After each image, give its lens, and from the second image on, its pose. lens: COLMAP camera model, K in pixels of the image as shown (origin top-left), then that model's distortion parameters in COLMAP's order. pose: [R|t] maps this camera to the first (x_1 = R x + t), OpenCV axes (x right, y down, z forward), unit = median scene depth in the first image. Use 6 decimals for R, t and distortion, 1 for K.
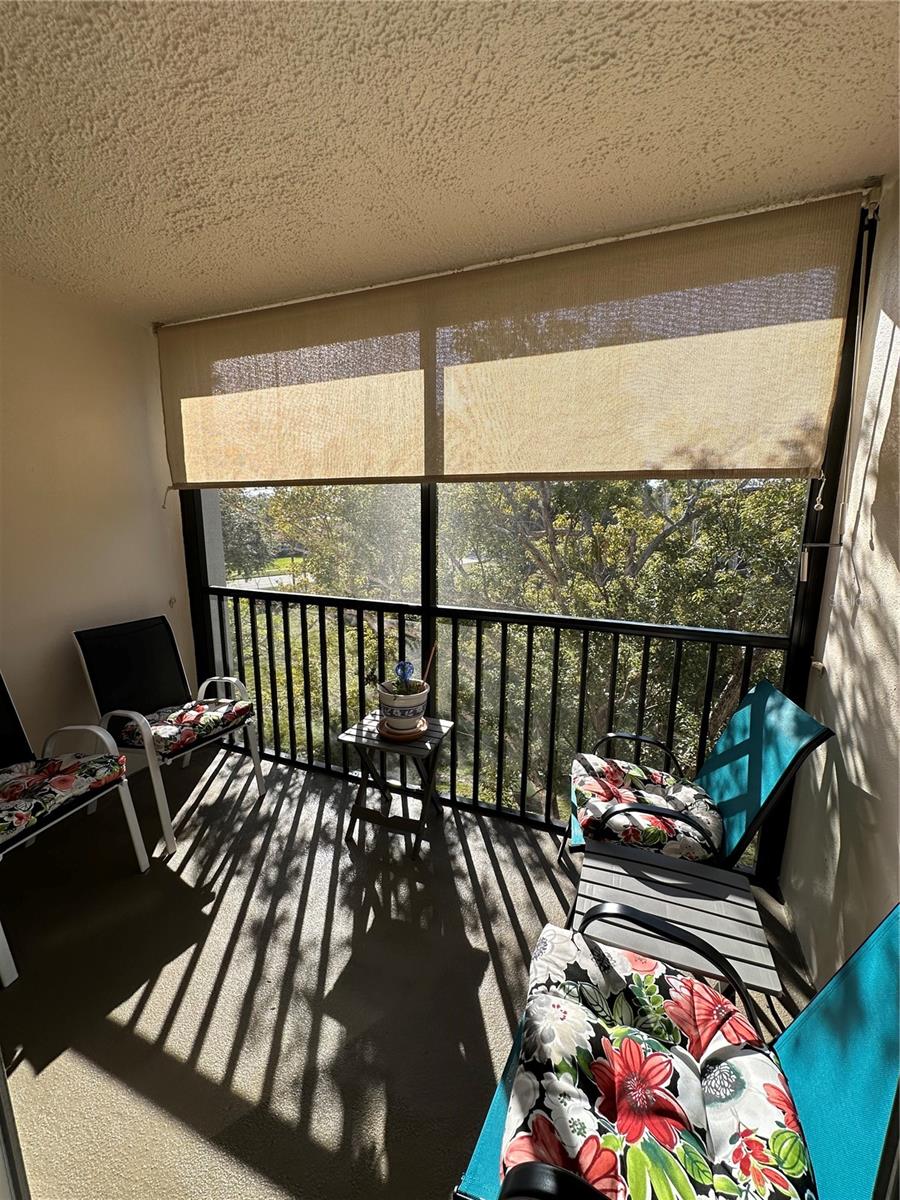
lens RADIAL K [[481.9, 0, 450.0], [0, 481.9, 600.0], [0, 0, 1]] dist [-0.001203, -0.000007]
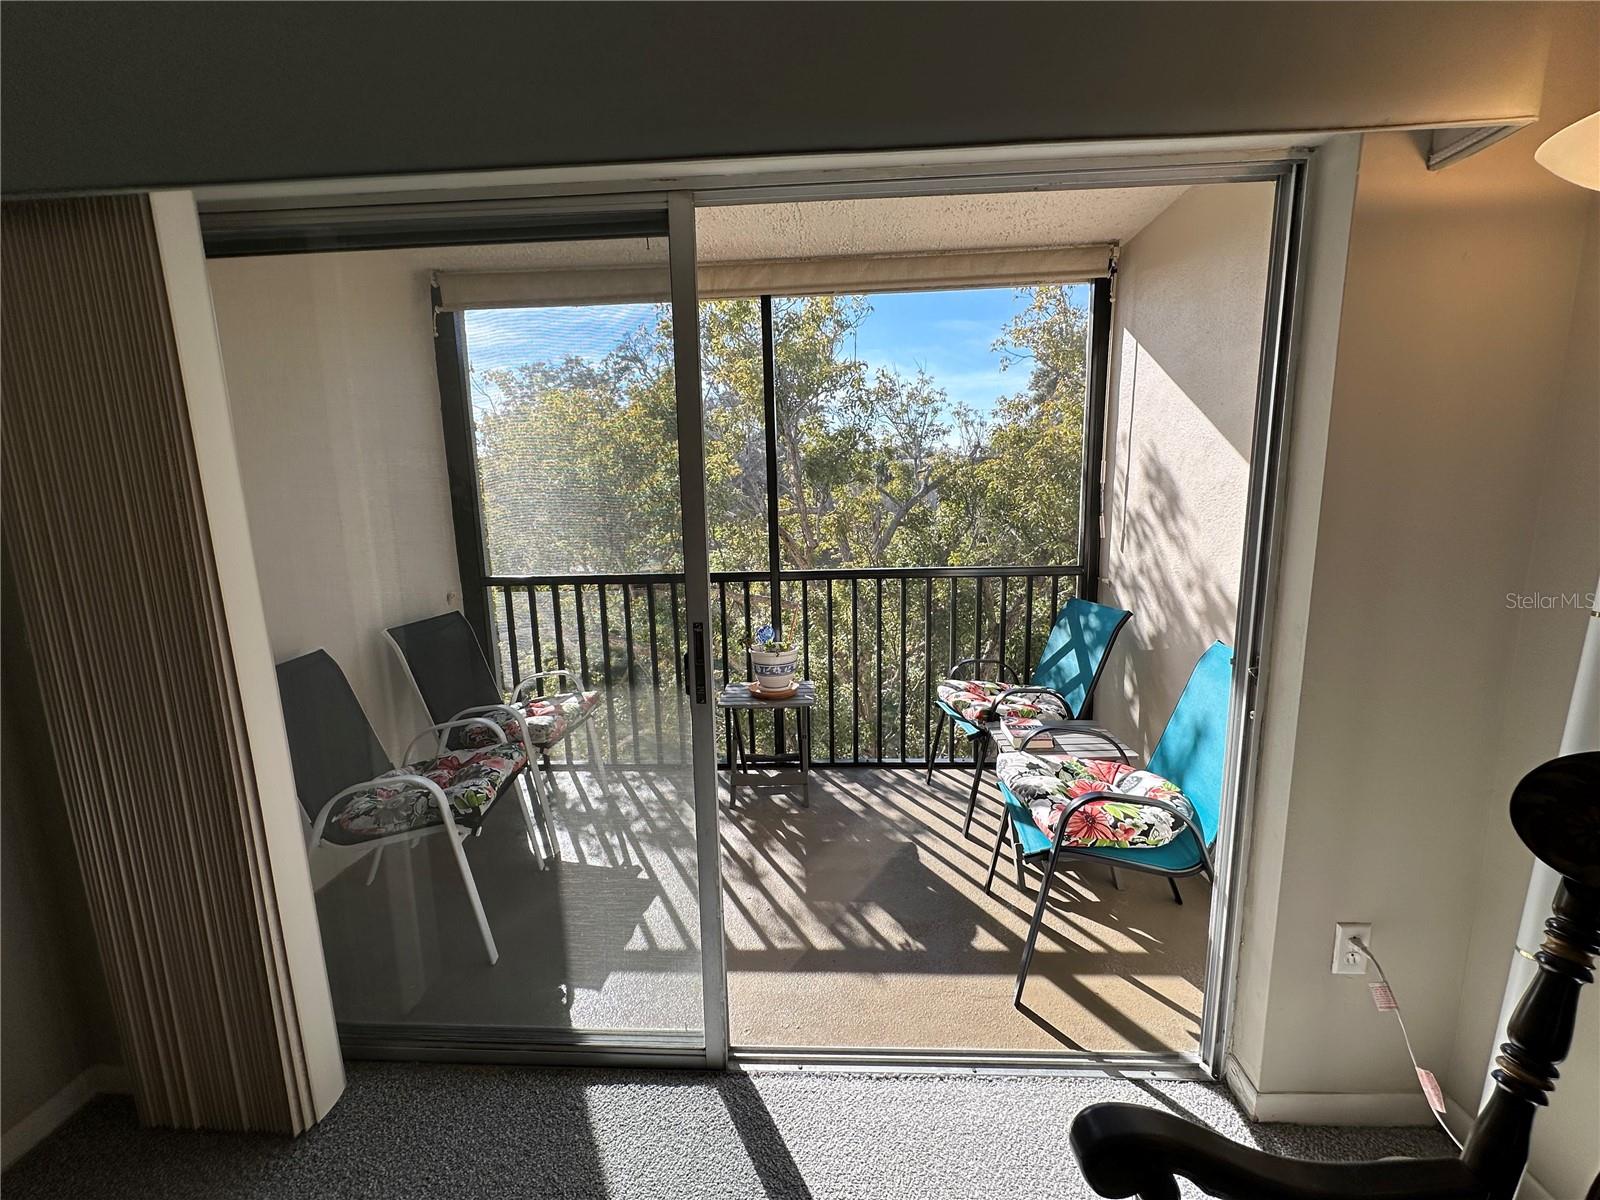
lens RADIAL K [[642.5, 0, 800.0], [0, 642.5, 600.0], [0, 0, 1]] dist [-0.001203, -0.000007]
pose [[0.939238, -0.085006, 0.332574, -0.500592], [0.093059, 0.995626, -0.008330, 0.097582], [-0.330411, 0.038773, 0.943040, -0.320123]]
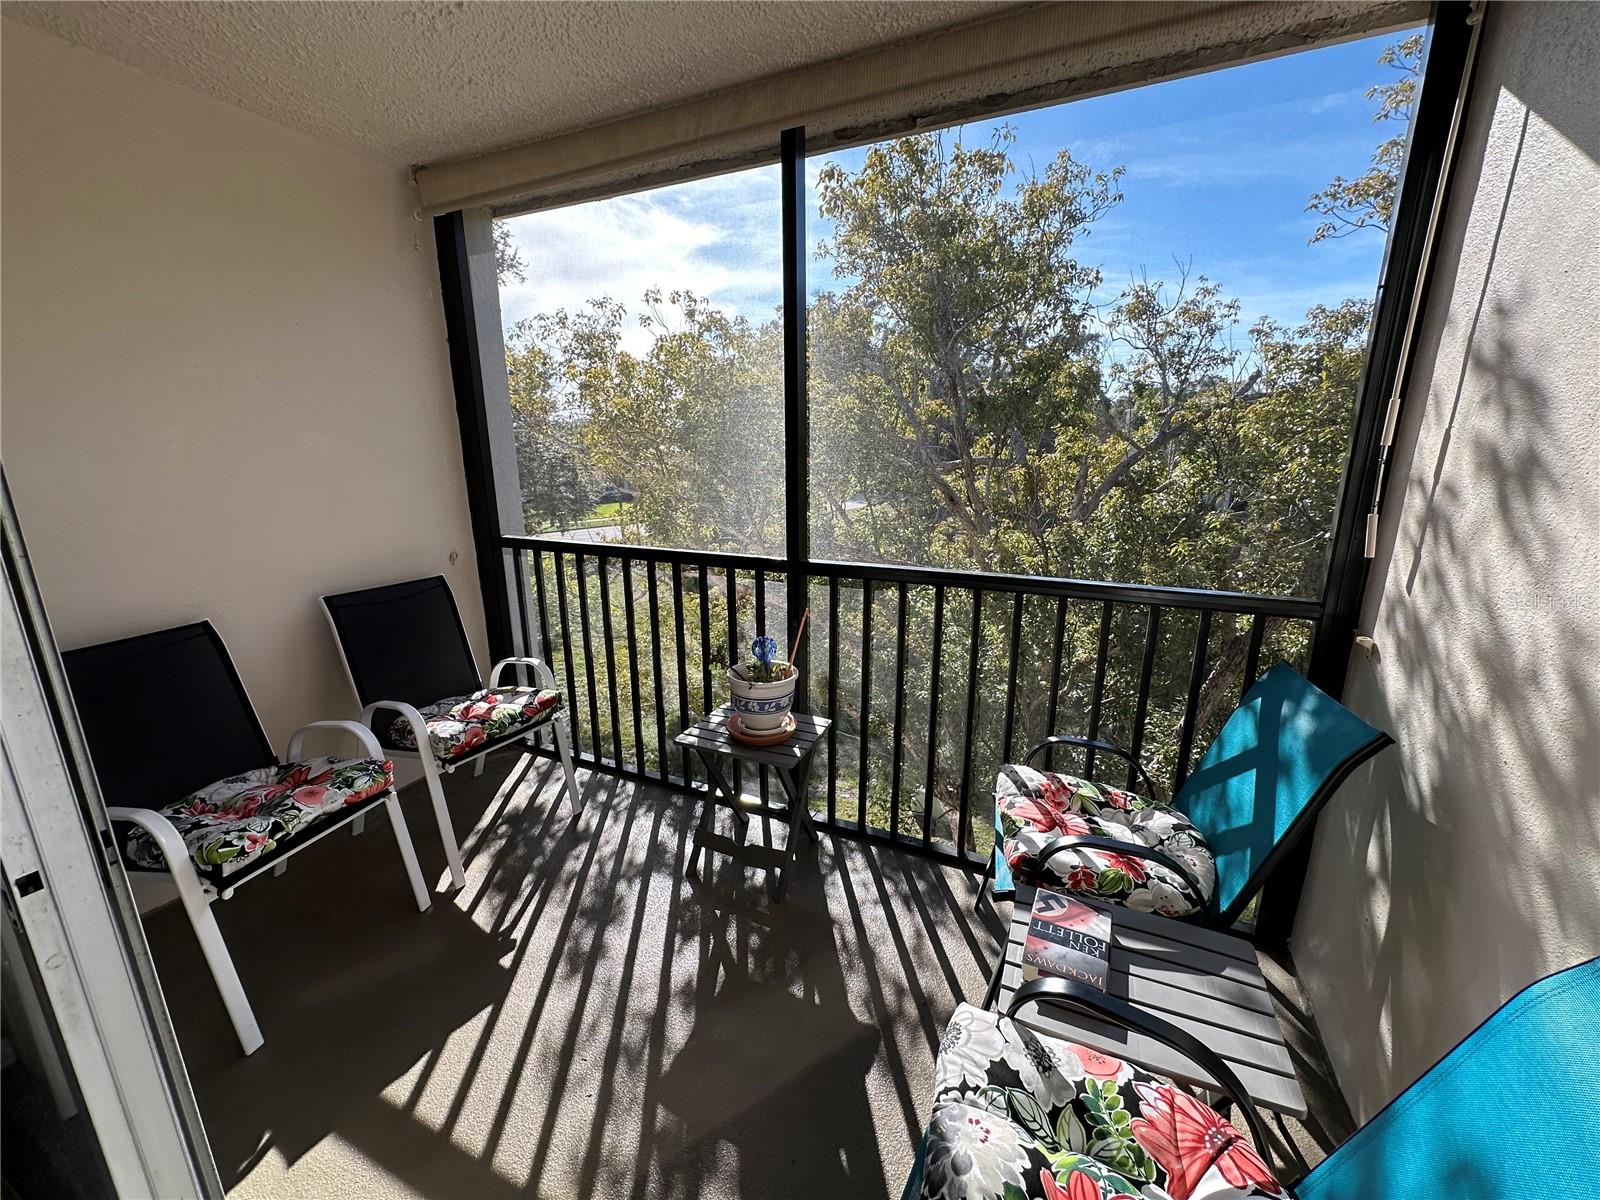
lens RADIAL K [[638.7, 0, 800.0], [0, 638.7, 600.0], [0, 0, 1]] dist [-0.001671, -0.000046]
pose [[0.998910, -0.001534, -0.046657, 0.005287], [0.004500, 0.997970, 0.063532, 0.012137], [0.046465, -0.063672, 0.996889, 0.050493]]
